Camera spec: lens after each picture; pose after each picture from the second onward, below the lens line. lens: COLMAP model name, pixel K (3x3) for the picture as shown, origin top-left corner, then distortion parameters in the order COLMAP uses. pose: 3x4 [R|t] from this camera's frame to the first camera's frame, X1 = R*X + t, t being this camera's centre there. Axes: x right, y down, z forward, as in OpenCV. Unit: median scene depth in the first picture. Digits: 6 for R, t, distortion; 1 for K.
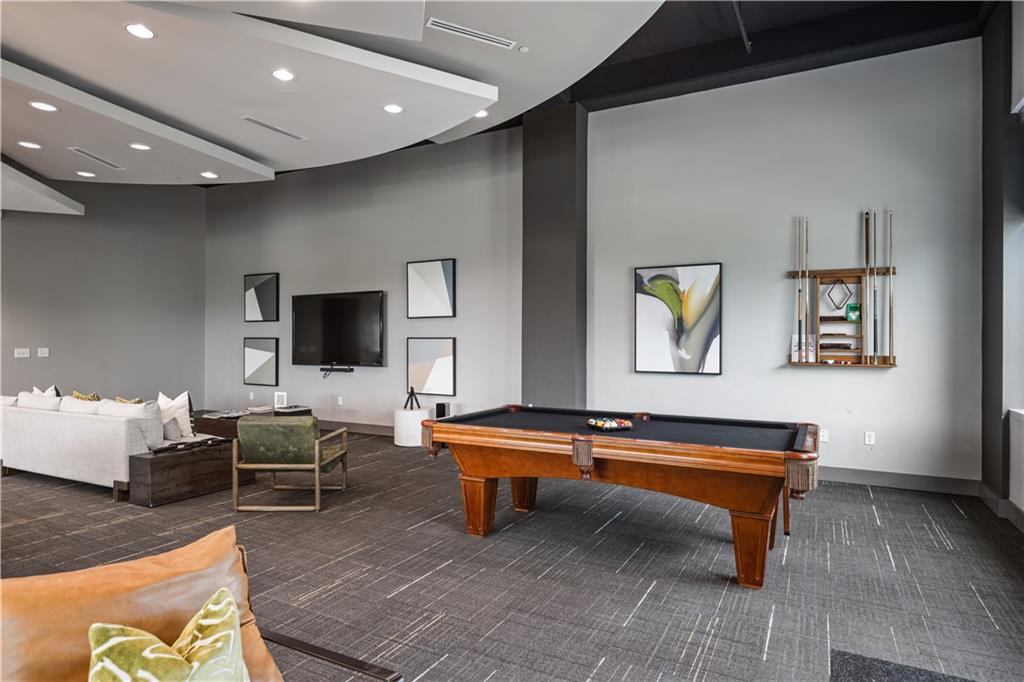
lens RADIAL K [[592.3, 0, 512.1], [0, 592.3, 340.0], [0, 0, 1]] dist [0.003414, 0.000965]
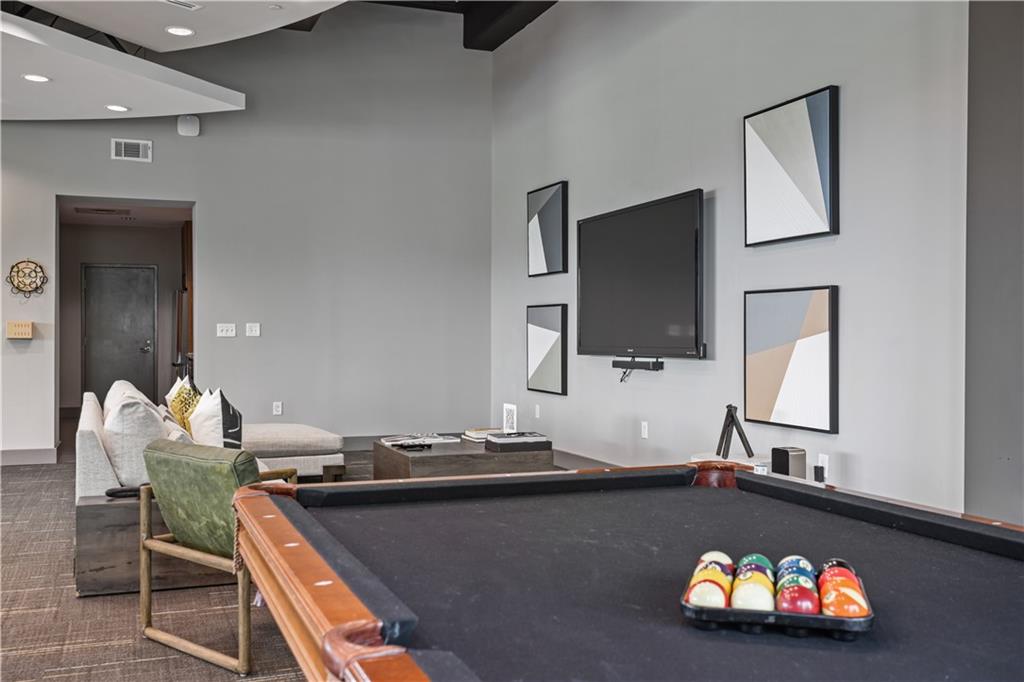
lens RADIAL K [[987.6, 0, 511.8], [0, 987.6, 343.7], [0, 0, 1]] dist [0.017280, 0.000000]
pose [[0.762105, 0.004982, -0.647434, 0.162575], [0.002136, 0.999946, 0.010210, 0.026412], [0.647450, -0.009164, 0.762053, 0.344018]]
